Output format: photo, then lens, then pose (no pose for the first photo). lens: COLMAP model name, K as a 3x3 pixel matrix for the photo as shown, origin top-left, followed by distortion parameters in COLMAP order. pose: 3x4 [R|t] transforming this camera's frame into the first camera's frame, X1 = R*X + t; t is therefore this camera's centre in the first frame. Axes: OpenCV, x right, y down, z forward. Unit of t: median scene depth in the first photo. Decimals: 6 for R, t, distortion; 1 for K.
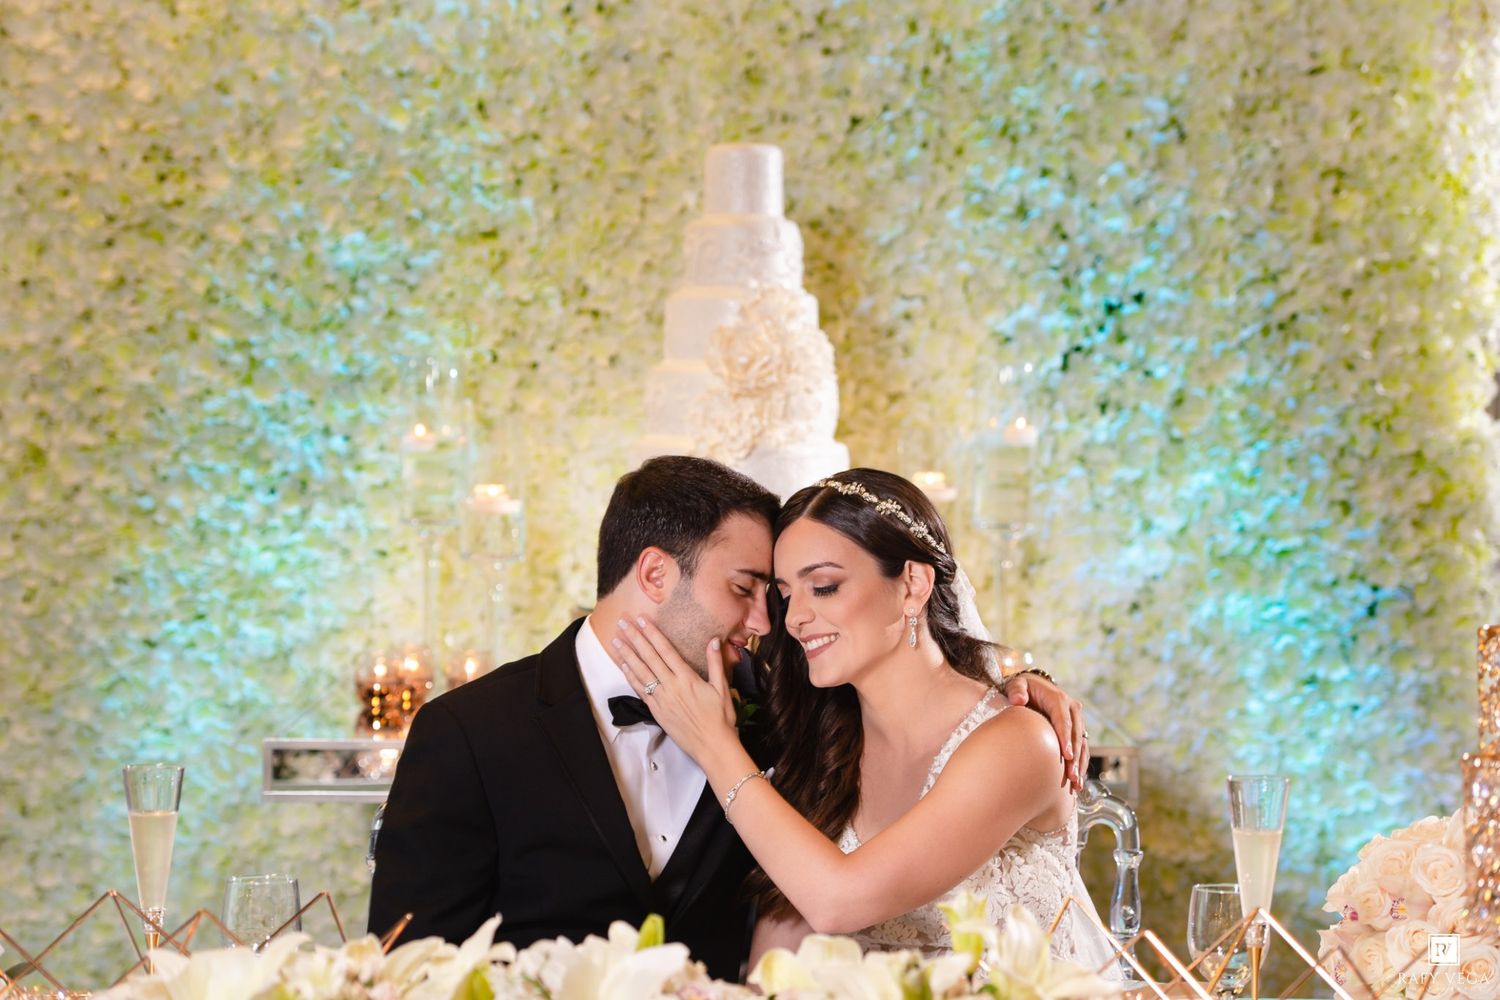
lens RADIAL K [[4421.9, 0, 750.1], [0, 4421.9, 412.5], [0, 0, 1]] dist [0.095584, -0.015175]
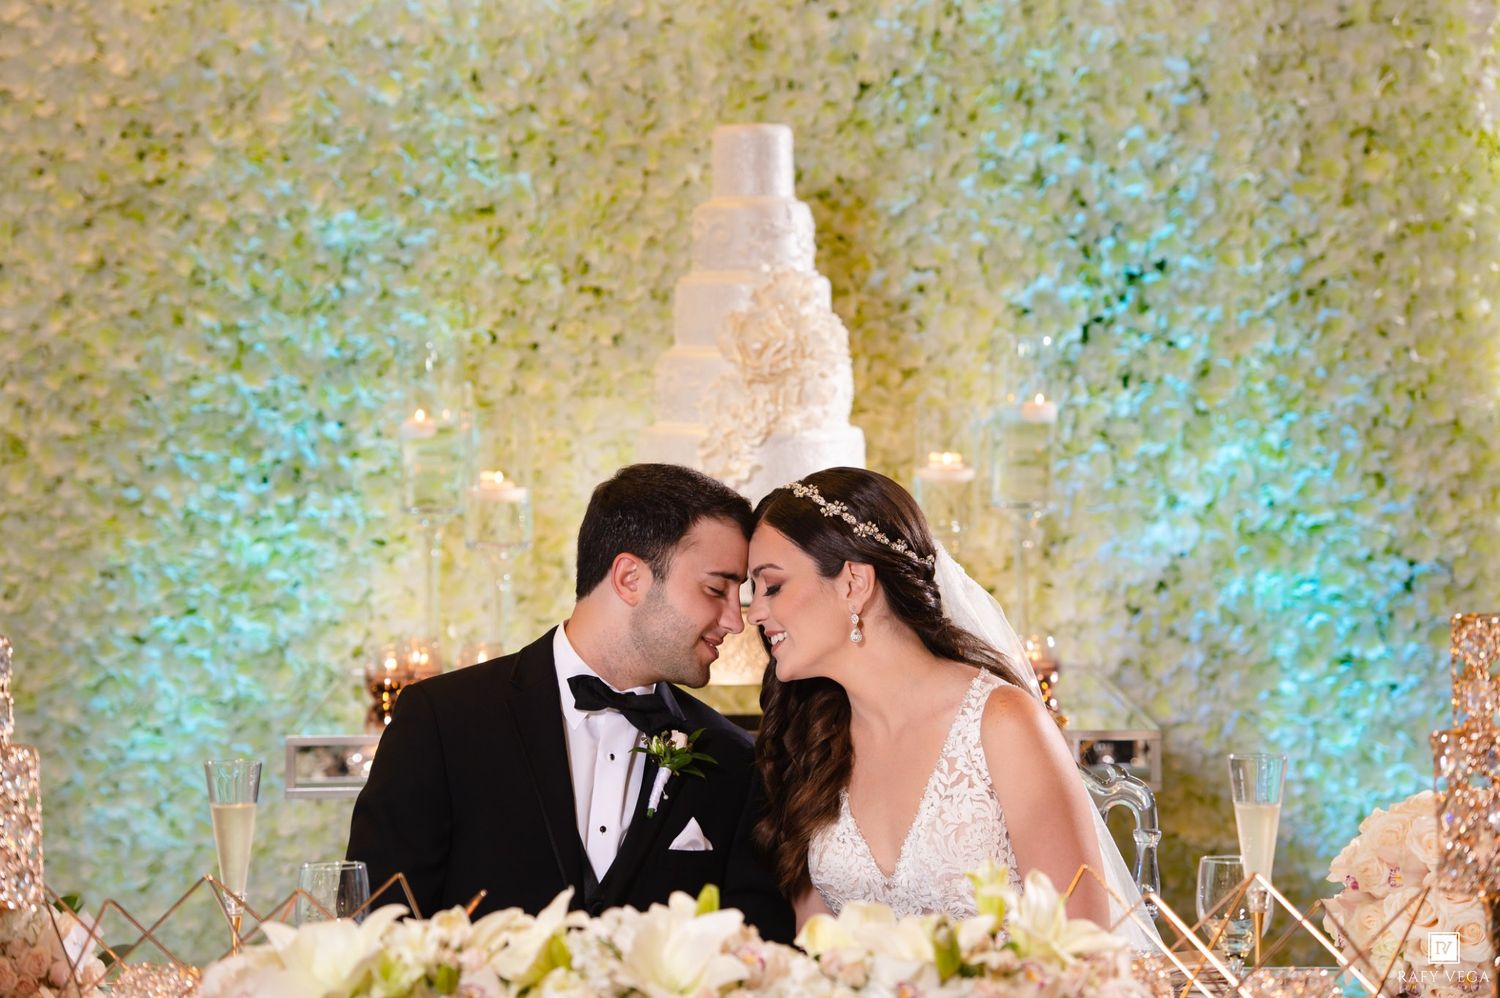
lens RADIAL K [[5377.9, 0, 750.0], [0, 5377.9, 499.0], [0, 0, 1]] dist [0.541856, 0.180752]
pose [[0.999863, -0.015812, 0.004985, -0.008298], [0.015652, 0.999409, 0.030609, -0.012585], [-0.005466, -0.030526, 0.999519, -0.176676]]
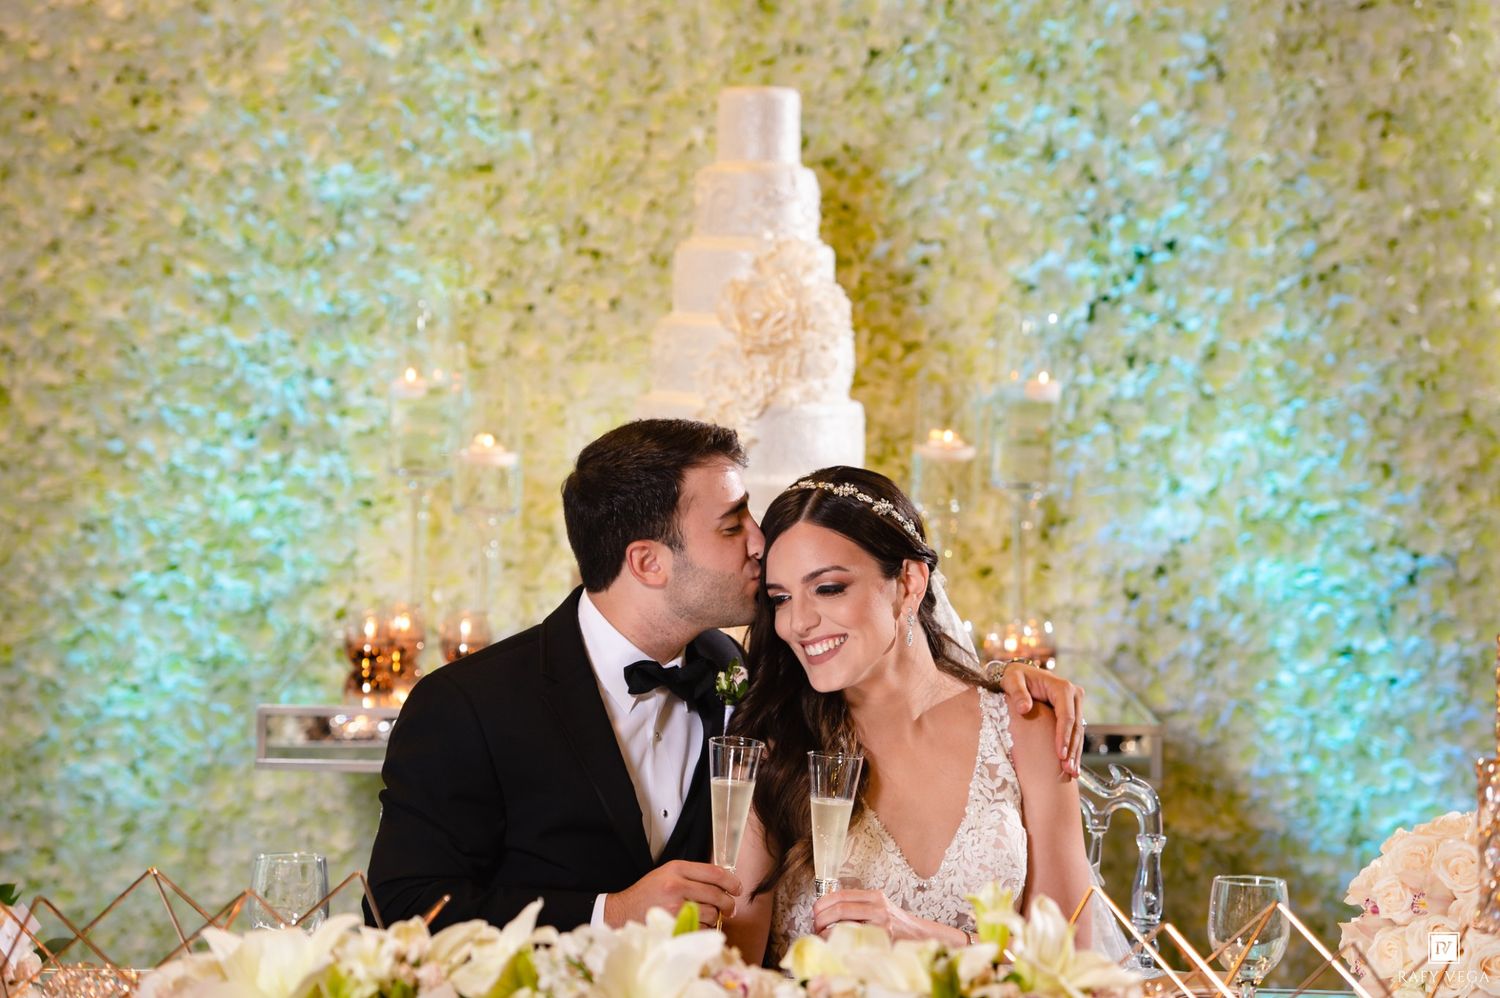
lens RADIAL K [[5091.6, 0, 750.0], [0, 5091.6, 499.0], [0, 0, 1]] dist [0.425512, -0.746276]
pose [[0.999873, 0.014604, 0.006436, -0.008310], [-0.014848, 0.999109, 0.039501, -0.013633], [-0.005854, -0.039592, 0.999199, -0.092558]]
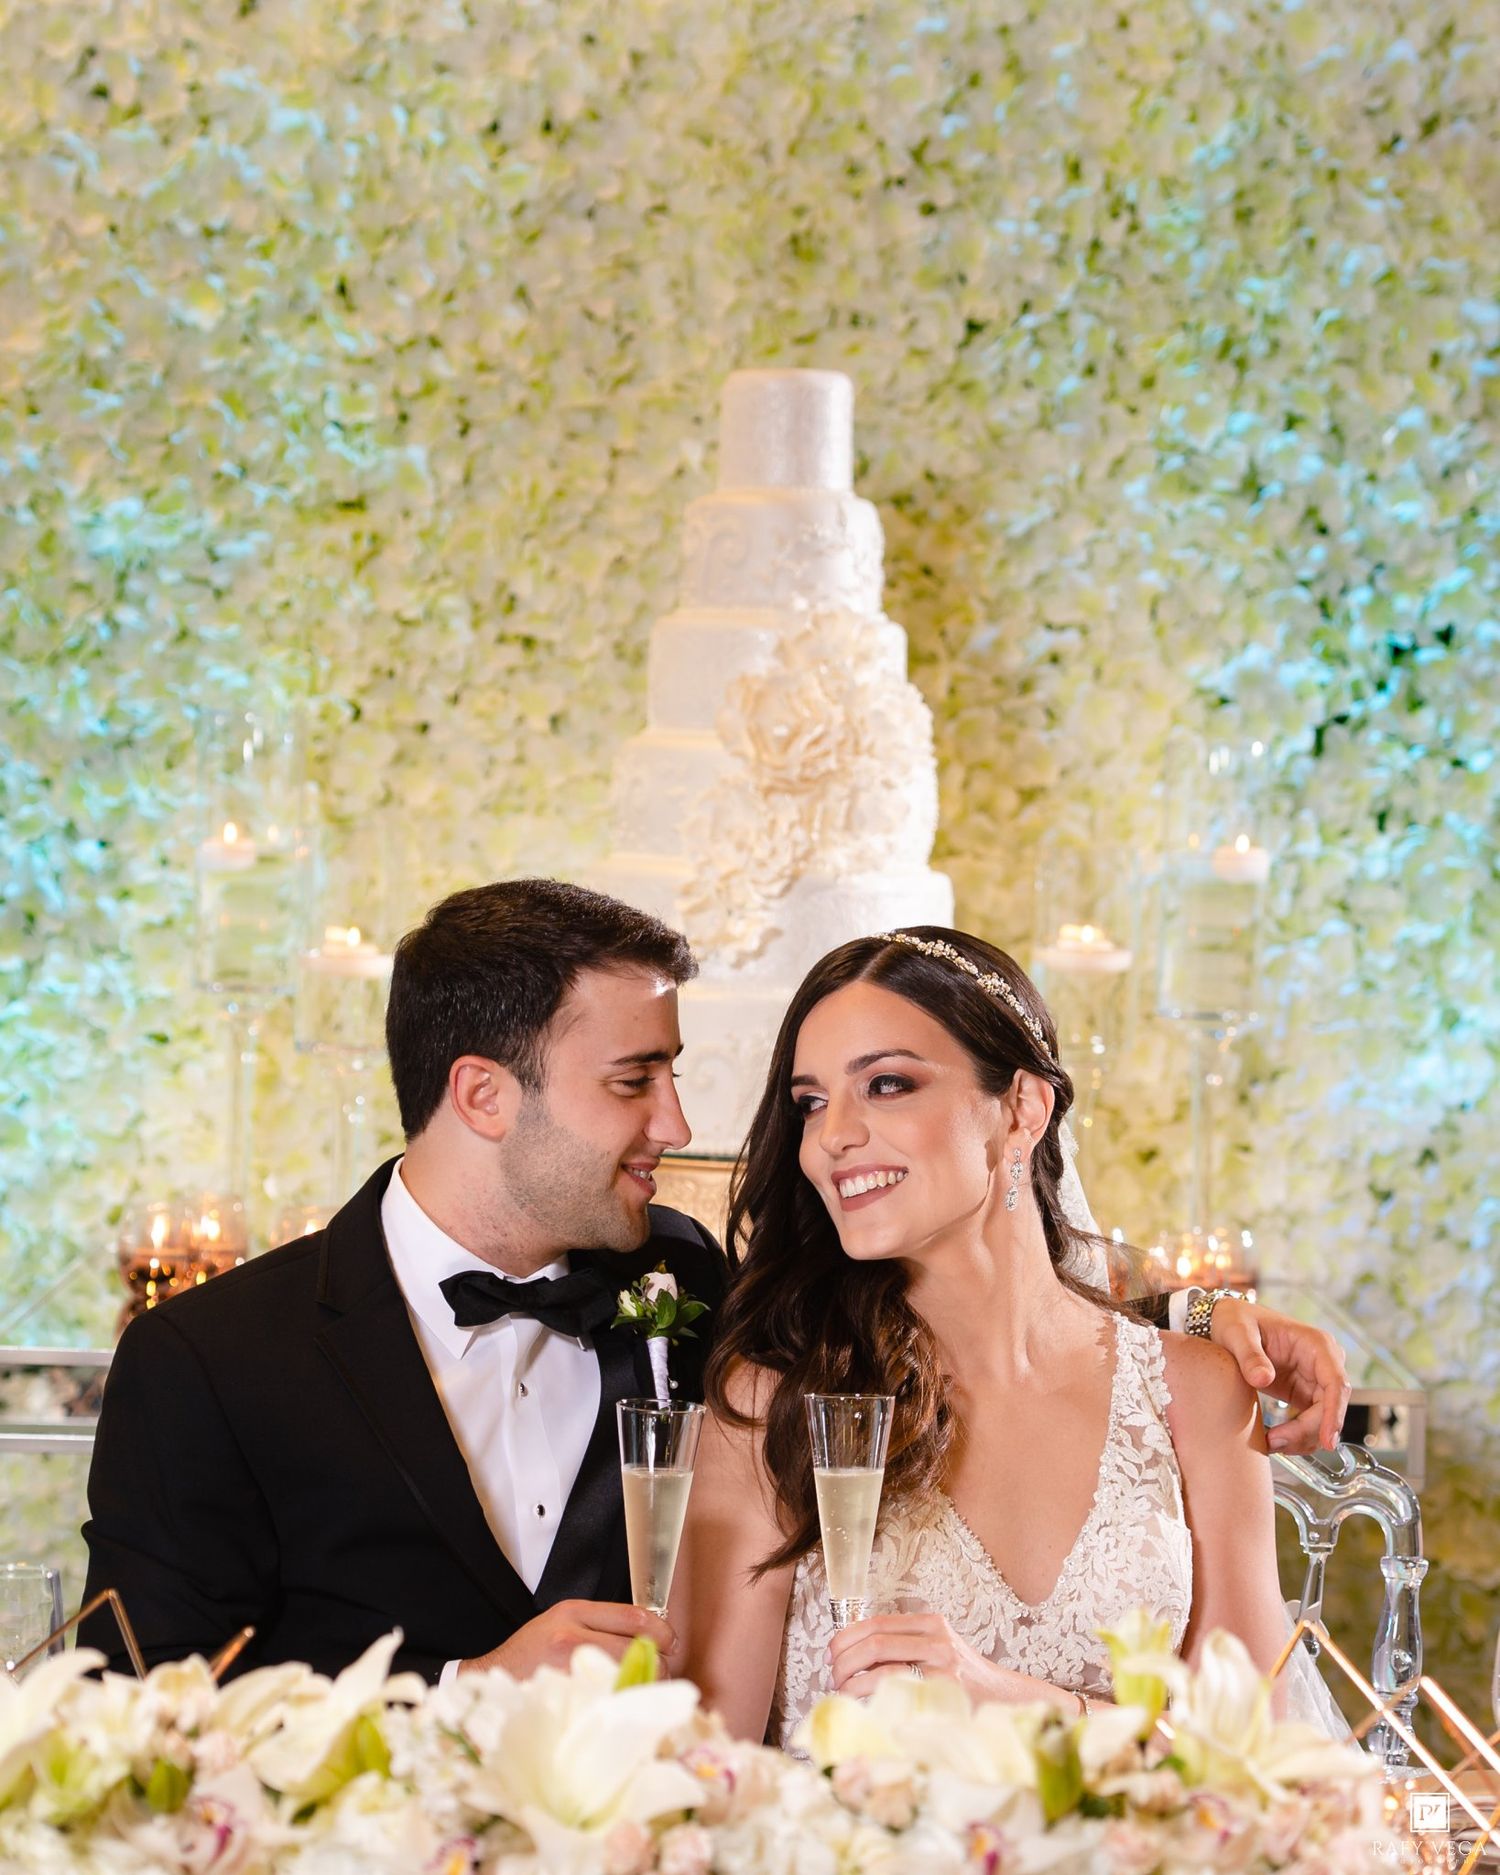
lens RADIAL K [[7935.7, 0, 756.9], [0, 7935.7, 879.2], [0, 0, 1]] dist [0.115818, -0.839572]
pose [[0.999769, 0.021477, 0.000403, -0.004112], [-0.021481, 0.999699, 0.011854, -0.003979], [-0.000148, -0.011860, 0.999930, -0.064371]]
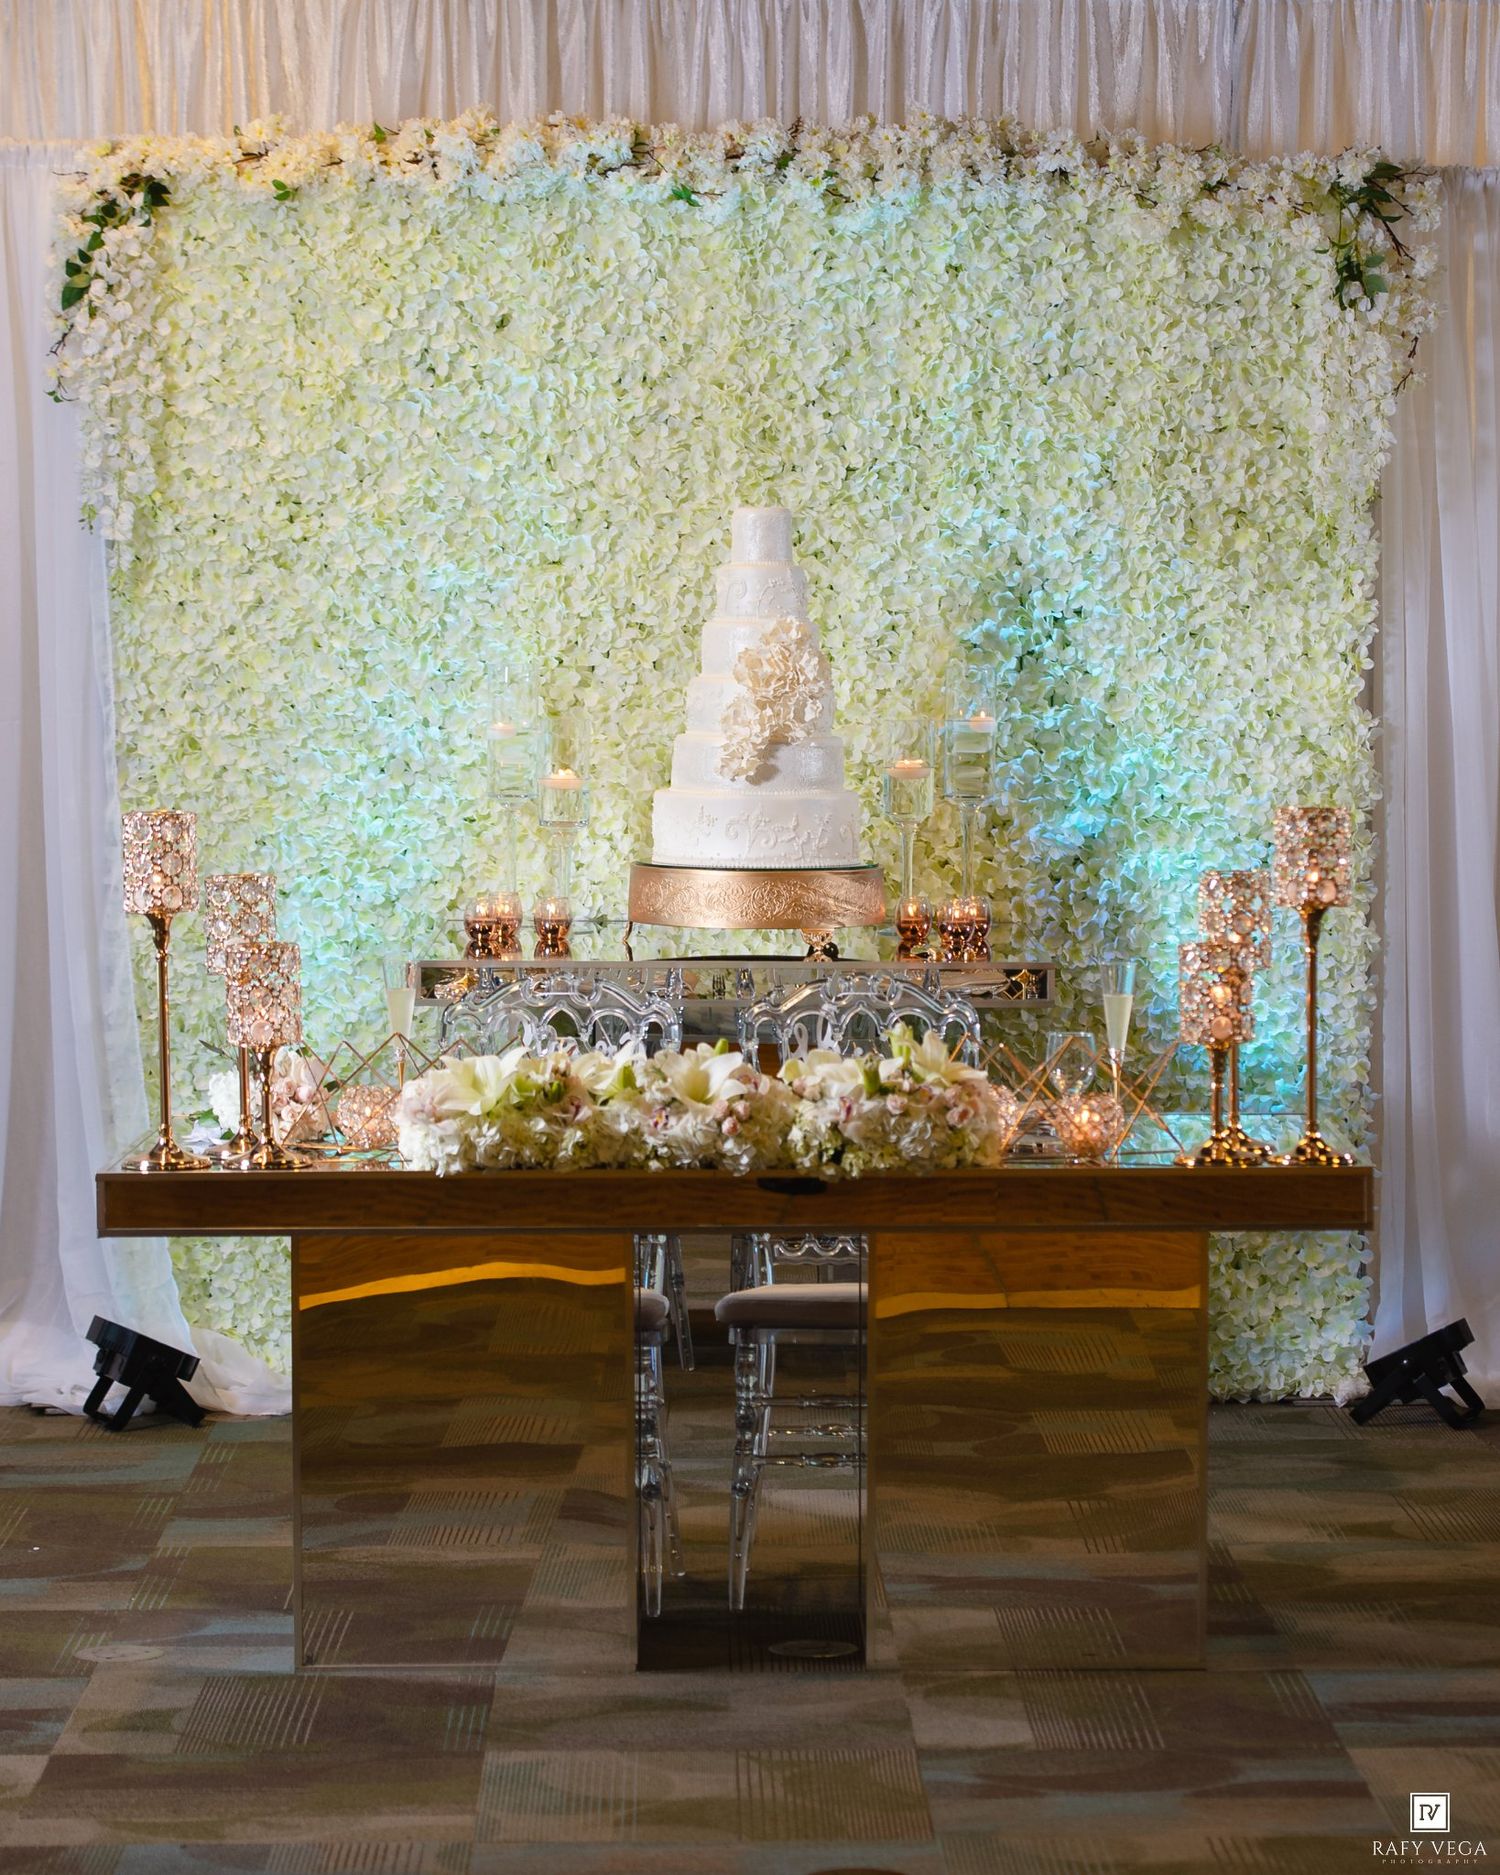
lens RADIAL K [[5844.0, 0, 827.4], [0, 5844.0, 938.1], [0, 0, 1]] dist [-0.105784, 2.928909]
pose [[0.999891, -0.004945, 0.013878, -0.006078], [0.004148, 0.998371, 0.056898, -0.028215], [-0.014137, -0.056834, 0.998284, -0.643423]]
